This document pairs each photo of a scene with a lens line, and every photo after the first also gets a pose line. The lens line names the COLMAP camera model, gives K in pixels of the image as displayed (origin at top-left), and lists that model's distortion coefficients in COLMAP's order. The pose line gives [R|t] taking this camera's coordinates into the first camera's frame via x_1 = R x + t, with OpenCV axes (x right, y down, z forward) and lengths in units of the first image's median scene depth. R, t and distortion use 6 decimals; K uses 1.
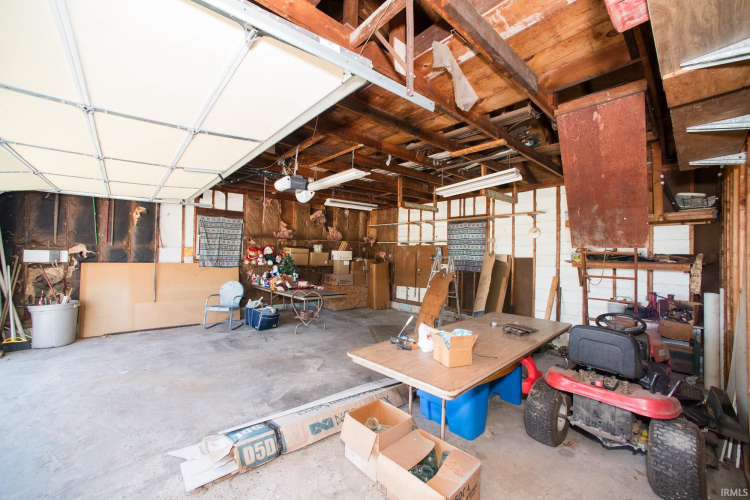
lens RADIAL K [[299.4, 0, 374.0], [0, 299.4, 249.8], [0, 0, 1]] dist [-0.045689, 0.016207]
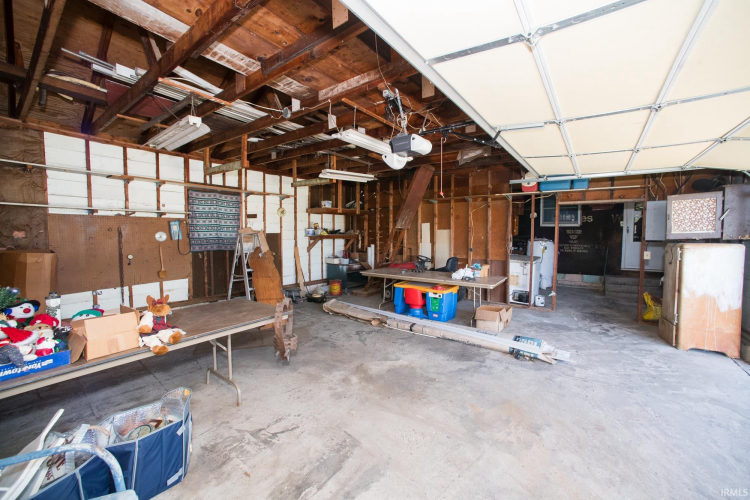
lens RADIAL K [[299.4, 0, 372.7], [0, 299.4, 251.0], [0, 0, 1]] dist [-0.045689, 0.016207]
pose [[-0.198585, -0.082493, 0.976606, -0.638184], [-0.025145, 0.996552, 0.079065, -0.004453], [-0.979761, -0.008856, -0.199974, 0.766477]]
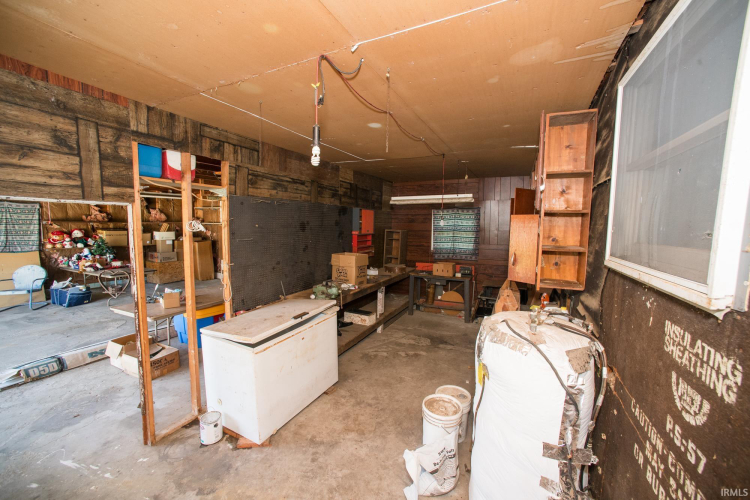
lens RADIAL K [[299.4, 0, 389.4], [0, 299.4, 247.6], [0, 0, 1]] dist [-0.045689, 0.016207]
pose [[0.915274, -0.039264, 0.400913, 0.269135], [-0.005158, 0.994015, 0.109124, -0.073802], [-0.402798, -0.101946, 0.909594, -0.427798]]
